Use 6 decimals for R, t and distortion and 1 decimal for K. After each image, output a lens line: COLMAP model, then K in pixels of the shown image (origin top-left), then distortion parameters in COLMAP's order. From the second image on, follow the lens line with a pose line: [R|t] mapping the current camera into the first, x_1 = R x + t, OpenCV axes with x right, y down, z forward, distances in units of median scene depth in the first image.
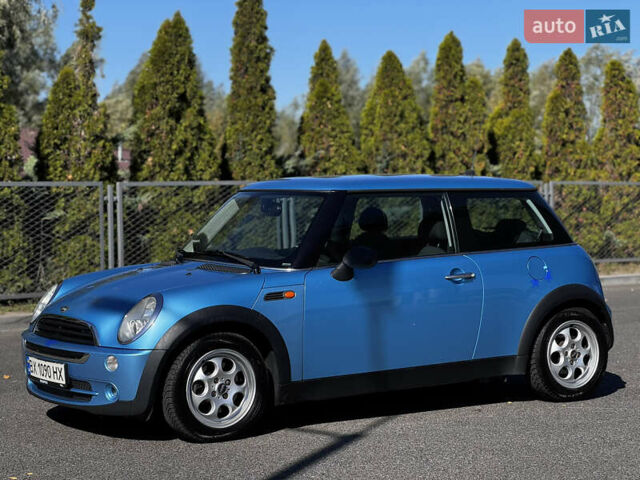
lens RADIAL K [[1394.5, 0, 320.0], [0, 1394.5, 240.0], [0, 0, 1]] dist [-0.070040, 5.323730]
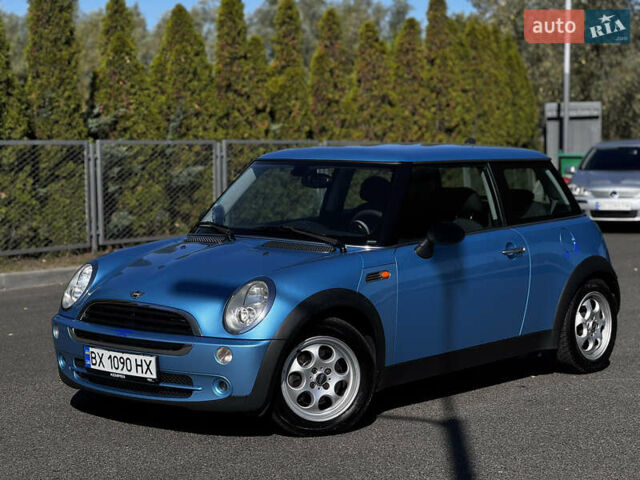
lens RADIAL K [[1394.5, 0, 320.0], [0, 1394.5, 240.0], [0, 0, 1]] dist [-0.070040, 5.323730]
pose [[0.970048, -0.014282, 0.242494, -0.099789], [0.006325, 0.999417, 0.033562, -0.005429], [-0.242832, -0.031023, 0.969572, 0.036287]]
